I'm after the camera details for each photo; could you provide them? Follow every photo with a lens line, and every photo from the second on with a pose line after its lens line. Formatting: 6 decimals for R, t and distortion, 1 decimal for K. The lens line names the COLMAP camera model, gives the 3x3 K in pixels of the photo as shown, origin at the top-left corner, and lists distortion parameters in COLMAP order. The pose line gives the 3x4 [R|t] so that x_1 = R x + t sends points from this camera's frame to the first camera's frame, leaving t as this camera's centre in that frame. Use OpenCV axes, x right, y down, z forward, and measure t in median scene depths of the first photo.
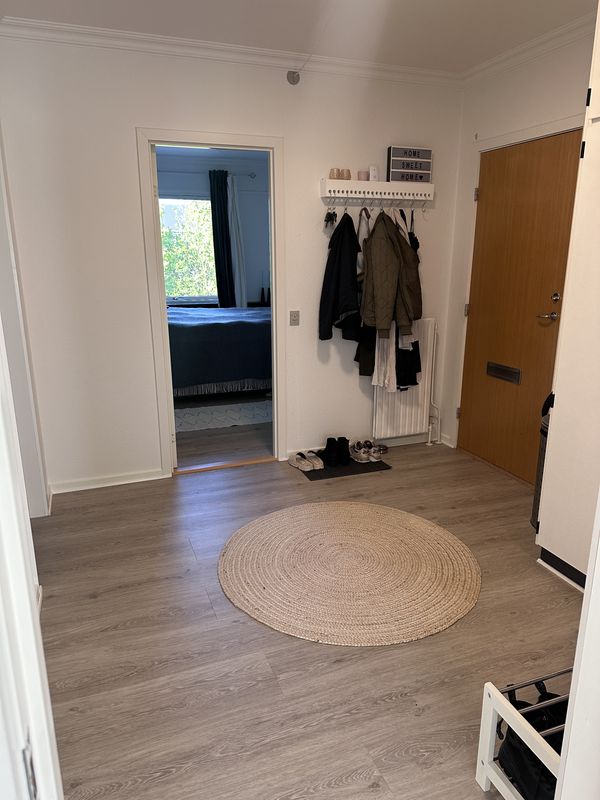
lens RADIAL K [[558.9, 0, 298.7], [0, 558.9, 399.0], [0, 0, 1]] dist [0.074197, -0.090953]
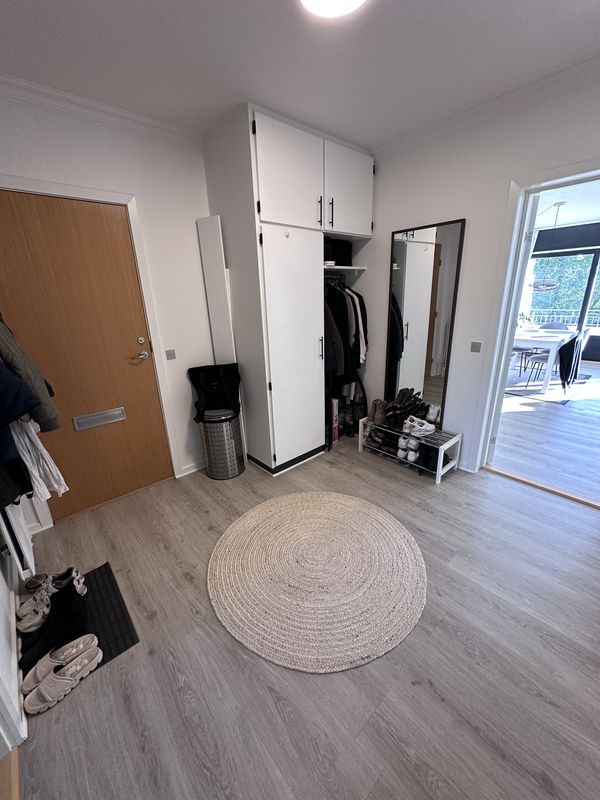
lens RADIAL K [[320.3, 0, 300.0], [0, 320.3, 400.0], [0, 0, 1]] dist [0.008434, -0.000082]
pose [[-0.362371, -0.284285, 0.887620, -0.450339], [0.267939, 0.880371, 0.391350, -0.309486], [-0.892690, 0.379642, -0.242850, 1.128123]]
